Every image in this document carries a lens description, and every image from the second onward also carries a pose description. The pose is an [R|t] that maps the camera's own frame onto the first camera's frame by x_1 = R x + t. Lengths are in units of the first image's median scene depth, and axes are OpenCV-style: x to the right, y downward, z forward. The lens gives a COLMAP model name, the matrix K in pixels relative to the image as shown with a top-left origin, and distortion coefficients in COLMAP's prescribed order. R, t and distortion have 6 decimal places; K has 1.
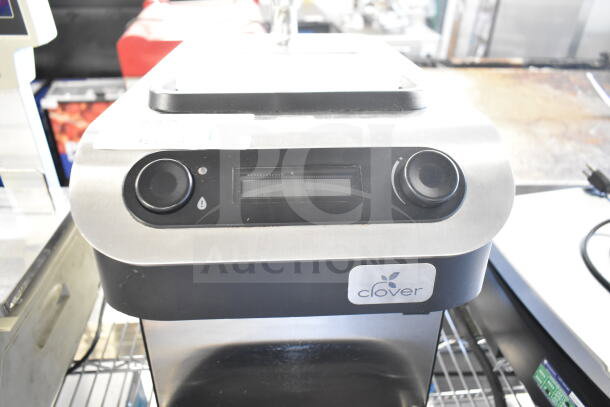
lens RADIAL K [[484.8, 0, 305.0], [0, 484.8, 203.5], [0, 0, 1]] dist [0.000875, -0.000875]
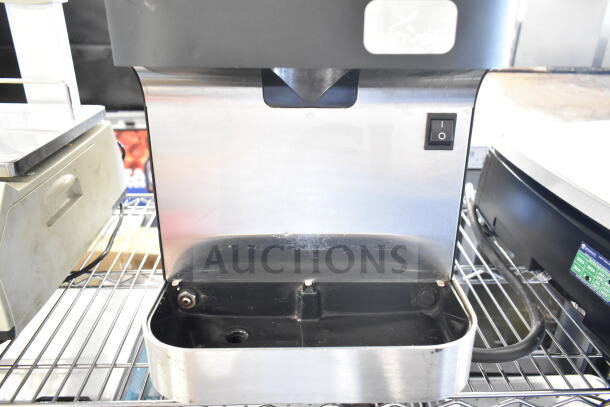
lens RADIAL K [[488.3, 0, 306.7], [0, 488.3, 191.0], [0, 0, 1]] dist [-0.002750, -0.000663]
pose [[0.998883, 0.012346, -0.045612, 0.020794], [-0.018182, 0.991369, -0.129830, 0.515867], [0.043615, 0.130515, 0.990487, 0.073680]]
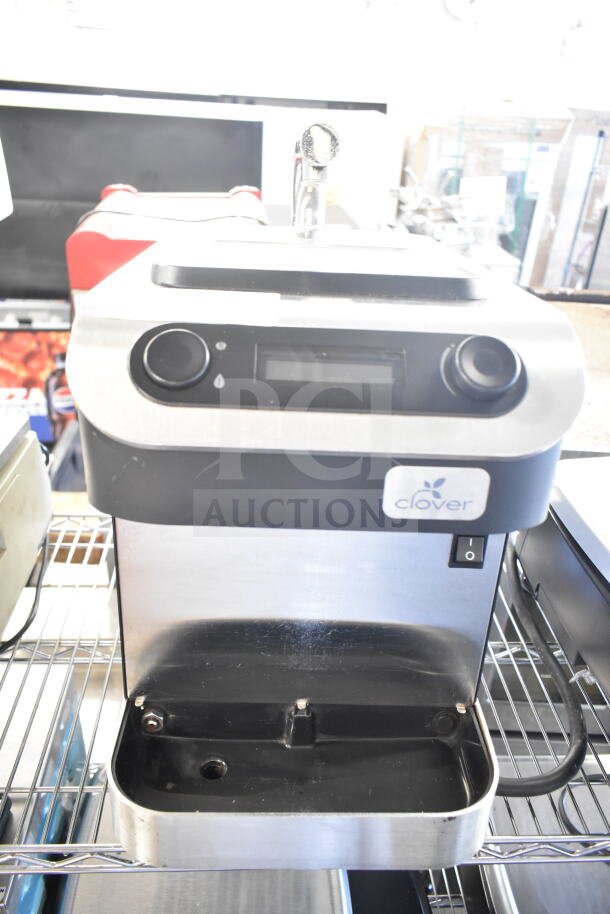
lens RADIAL K [[726.5, 0, 305.0], [0, 726.5, 457.0], [0, 0, 1]] dist [0.000875, -0.000875]
pose [[0.998712, 0.049630, -0.010501, -0.031557], [-0.050196, 0.996744, -0.063095, 0.162859], [0.007335, 0.063541, 0.997952, -0.218035]]
